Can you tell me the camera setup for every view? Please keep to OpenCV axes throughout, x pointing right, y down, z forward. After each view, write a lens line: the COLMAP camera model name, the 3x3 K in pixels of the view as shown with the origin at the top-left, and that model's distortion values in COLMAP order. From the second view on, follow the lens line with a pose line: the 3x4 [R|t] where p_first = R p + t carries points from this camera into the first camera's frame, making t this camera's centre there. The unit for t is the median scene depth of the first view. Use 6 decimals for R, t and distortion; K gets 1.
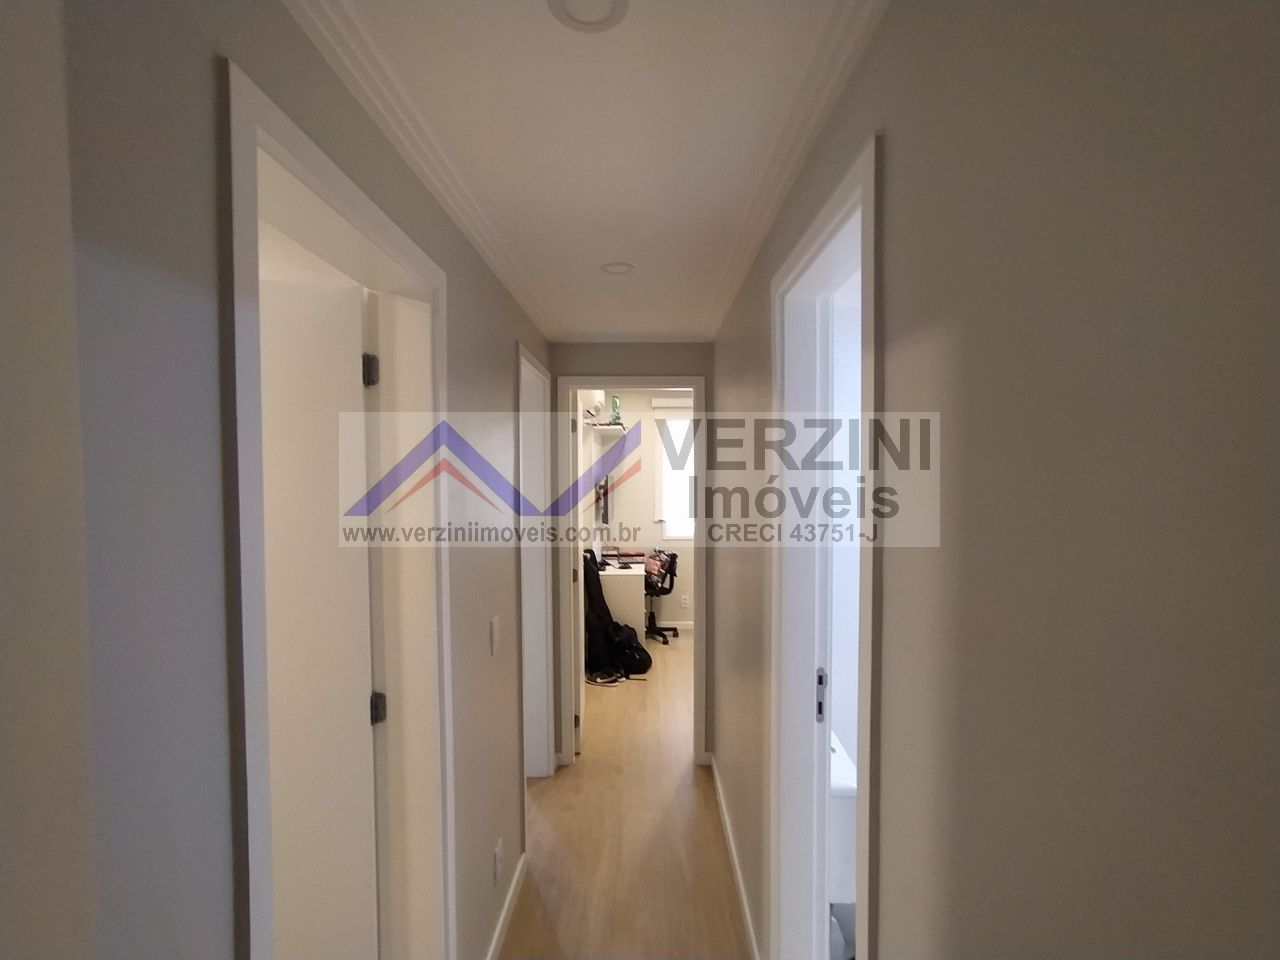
lens RADIAL K [[589.3, 0, 638.0], [0, 589.3, 475.8], [0, 0, 1]] dist [-0.025308, 0.008742]
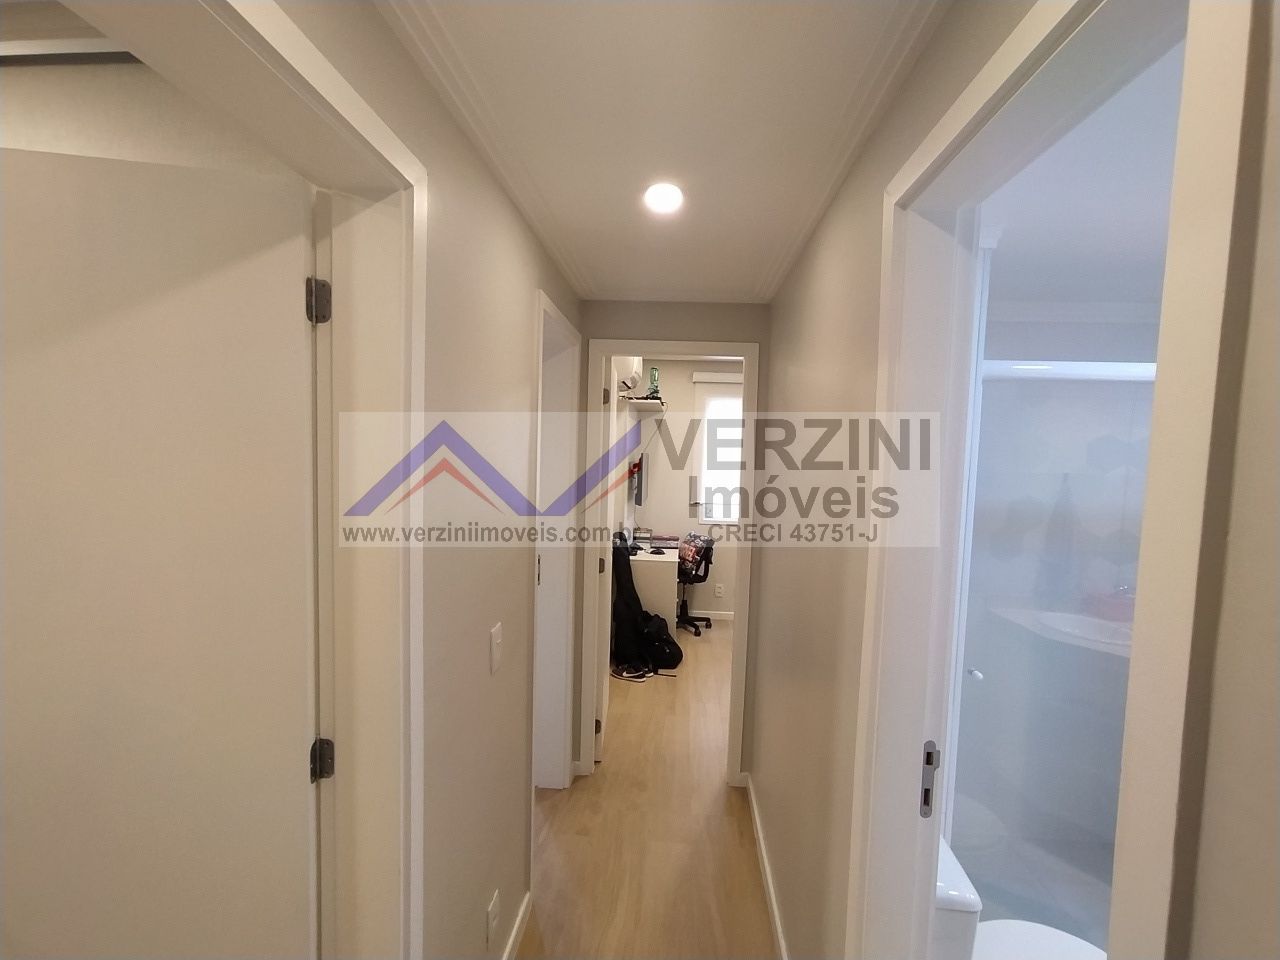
lens RADIAL K [[589.3, 0, 645.7], [0, 589.3, 479.4], [0, 0, 1]] dist [-0.025308, 0.008742]
pose [[0.998218, 0.039312, -0.044894, -0.005042], [-0.037261, 0.998263, 0.045628, -0.003504], [0.046610, -0.043874, 0.997949, 0.109062]]
